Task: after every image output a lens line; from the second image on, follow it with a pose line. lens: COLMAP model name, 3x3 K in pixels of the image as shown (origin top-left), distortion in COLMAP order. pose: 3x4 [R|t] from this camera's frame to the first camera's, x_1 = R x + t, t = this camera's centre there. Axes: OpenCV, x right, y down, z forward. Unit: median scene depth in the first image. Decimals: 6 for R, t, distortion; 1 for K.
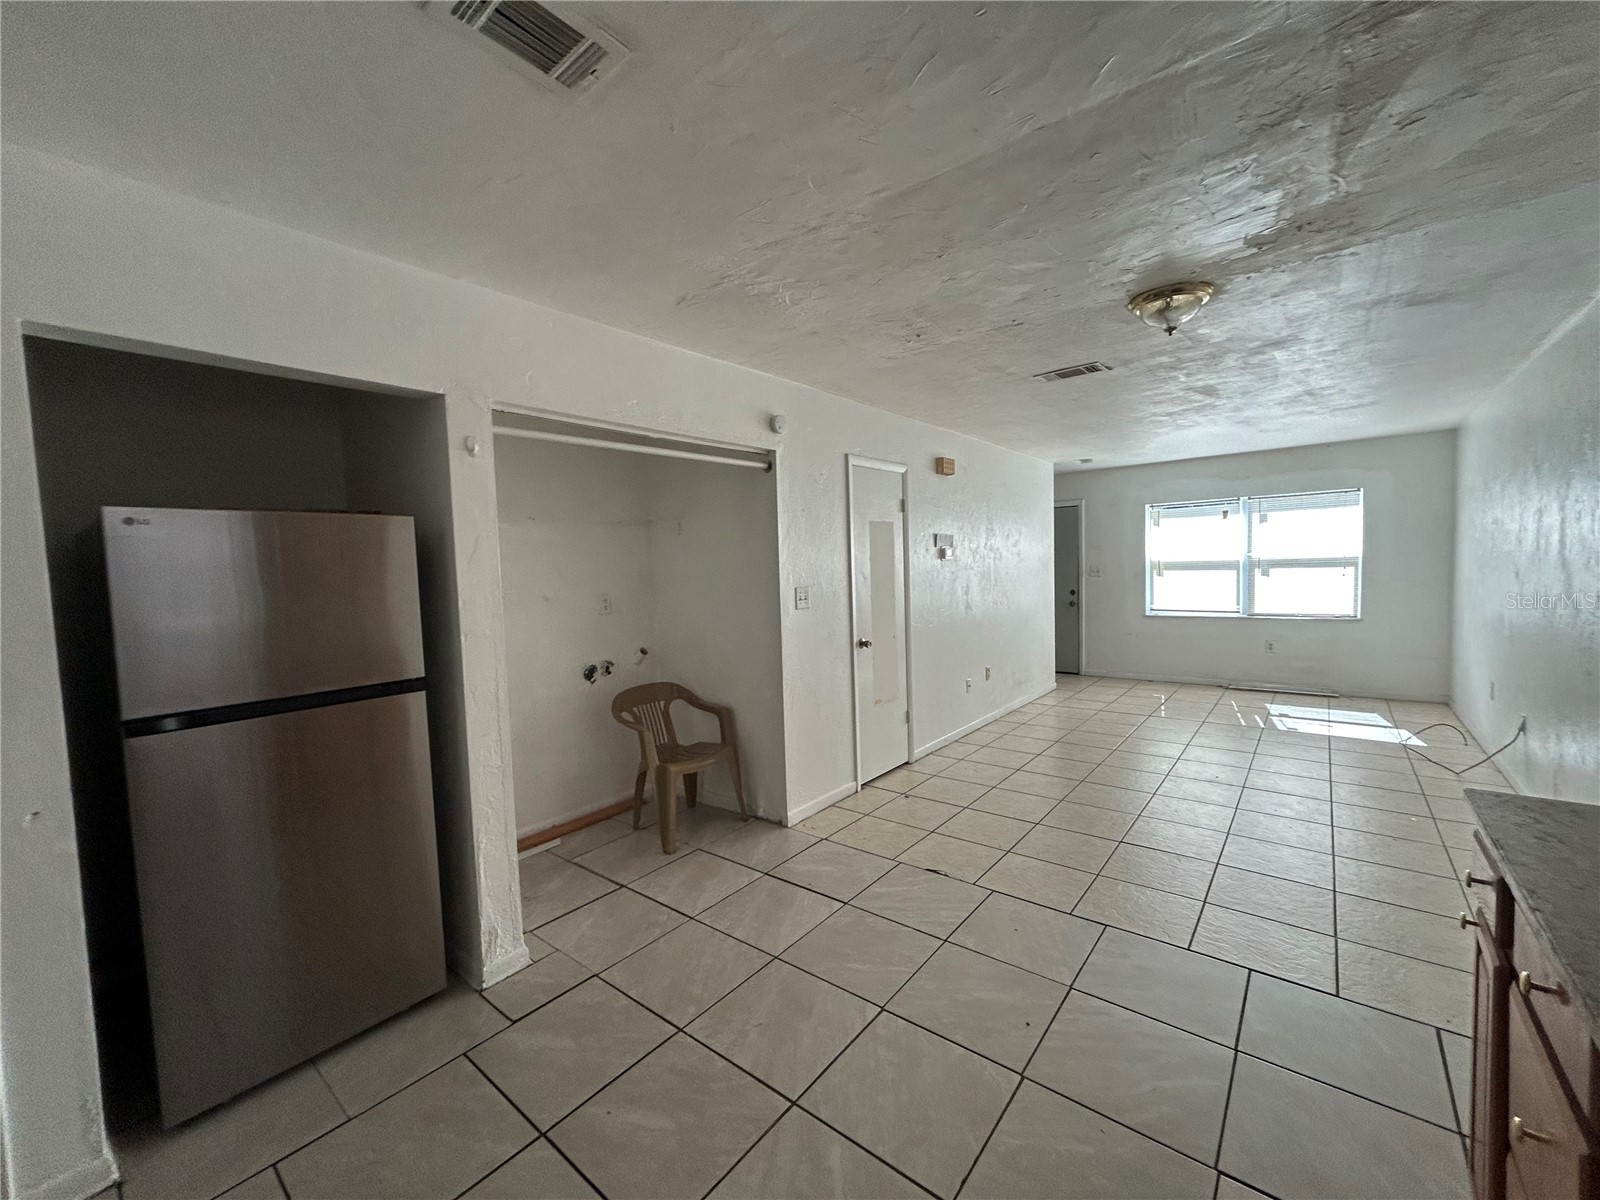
lens RADIAL K [[648.1, 0, 798.8], [0, 648.1, 601.9], [0, 0, 1]] dist [-0.001033, -0.000110]
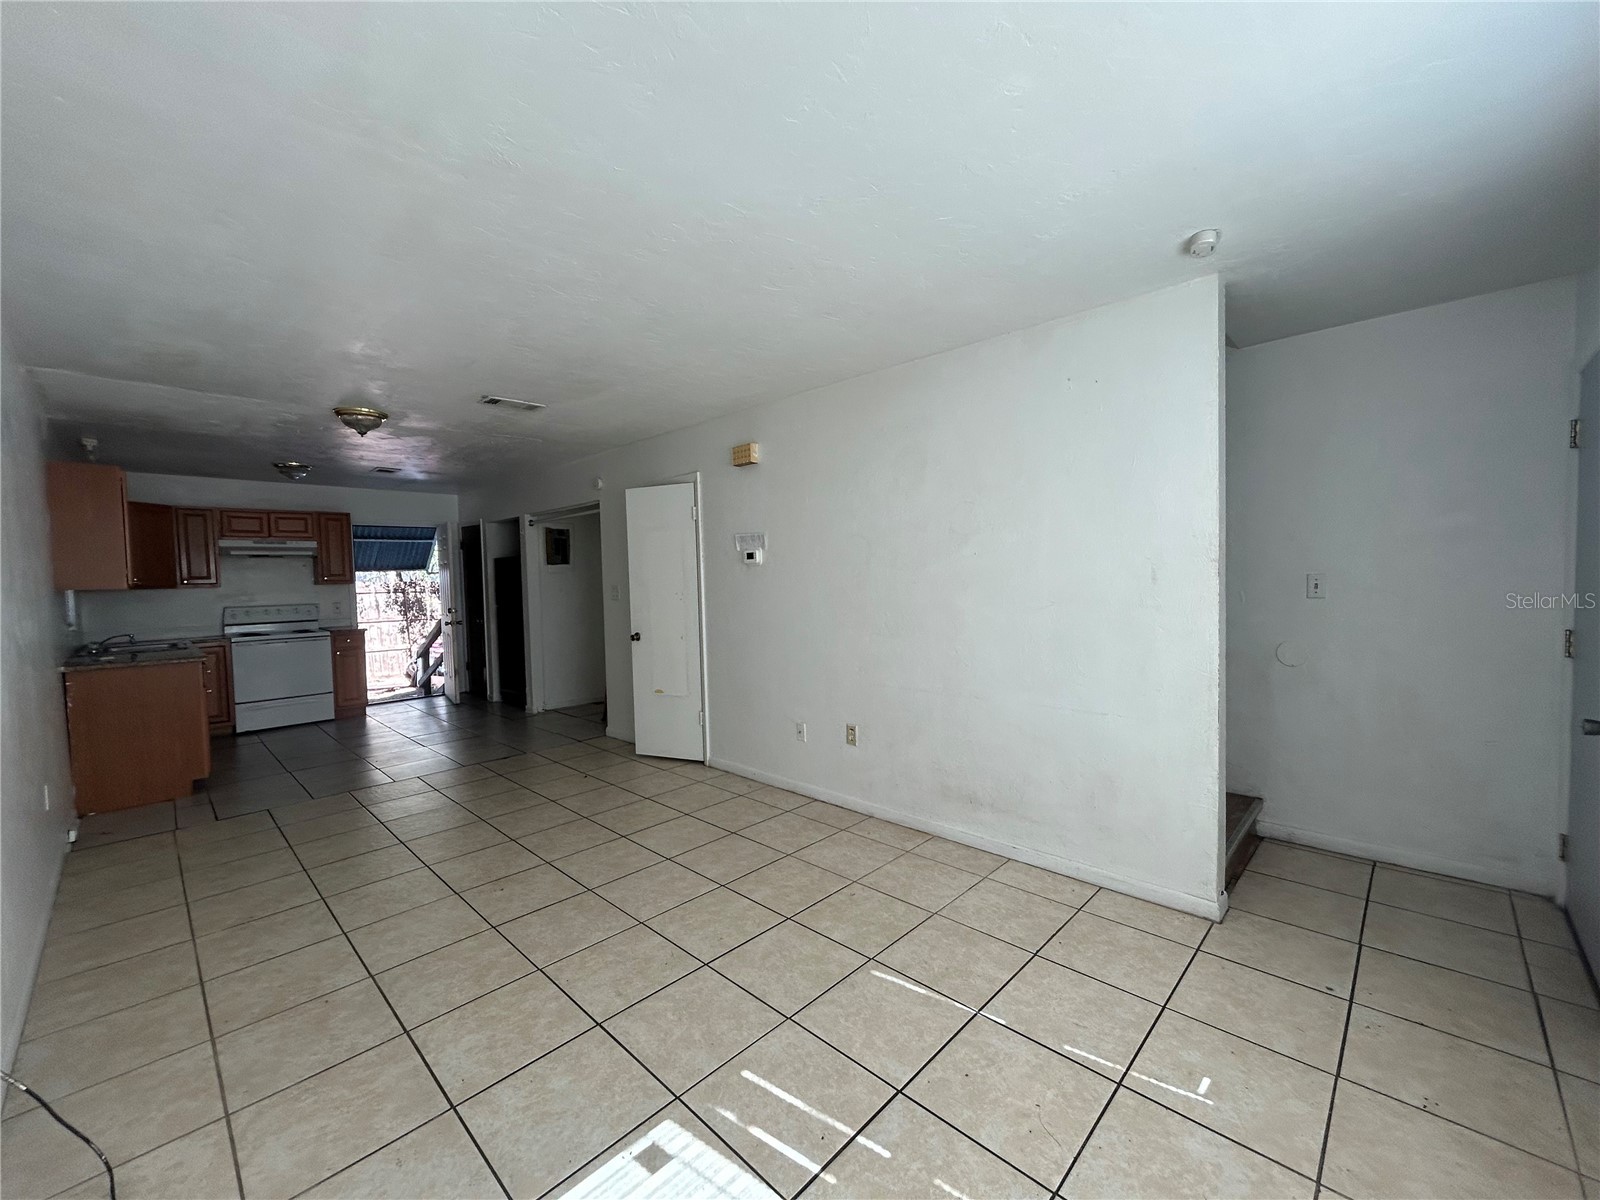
lens RADIAL K [[648.1, 0, 801.1], [0, 648.1, 599.4], [0, 0, 1]] dist [-0.001033, -0.000110]
pose [[-0.086983, 0.078977, -0.993074, 0.850635], [-0.032853, 0.996083, 0.082094, -0.072903], [0.995668, 0.039766, -0.084047, 0.904858]]
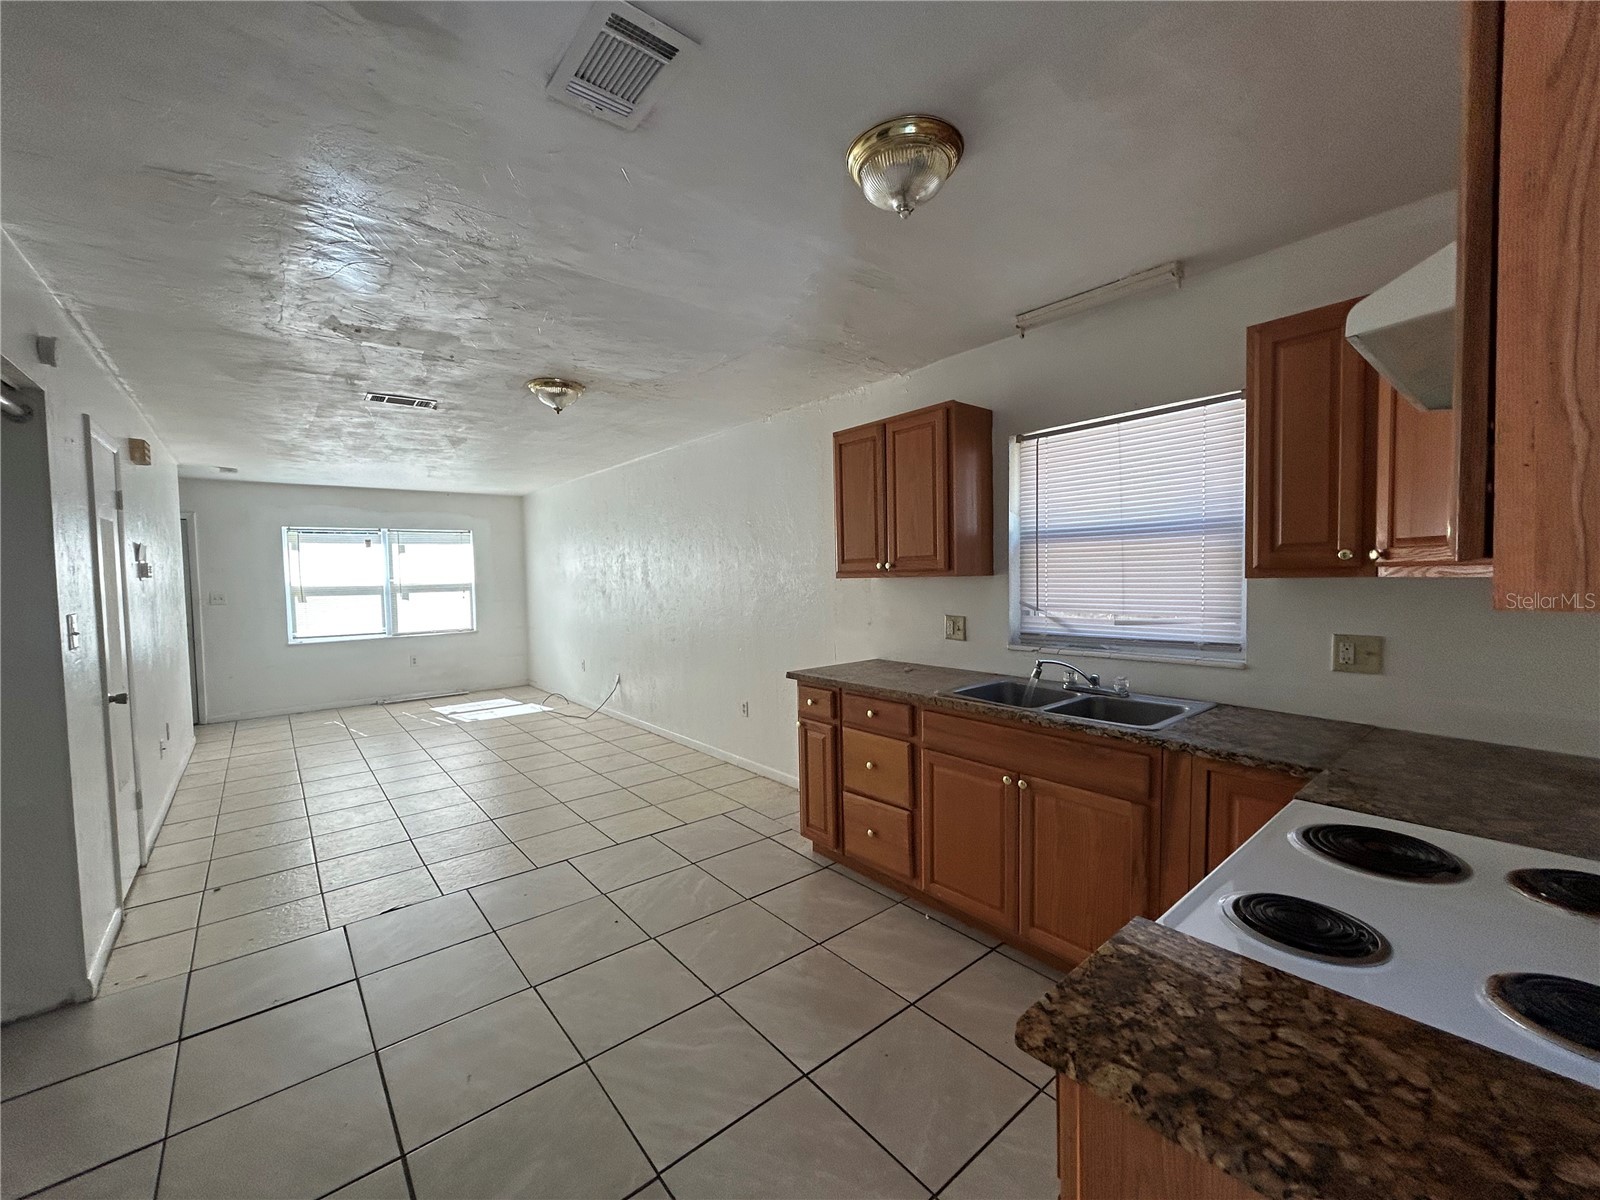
lens RADIAL K [[648.1, 0, 797.9], [0, 648.1, 600.4], [0, 0, 1]] dist [-0.001033, -0.000110]
pose [[0.197060, -0.015436, 0.980270, -0.275842], [0.066865, 0.997759, 0.002270, 0.005267], [-0.978109, 0.065099, 0.197650, 0.106062]]
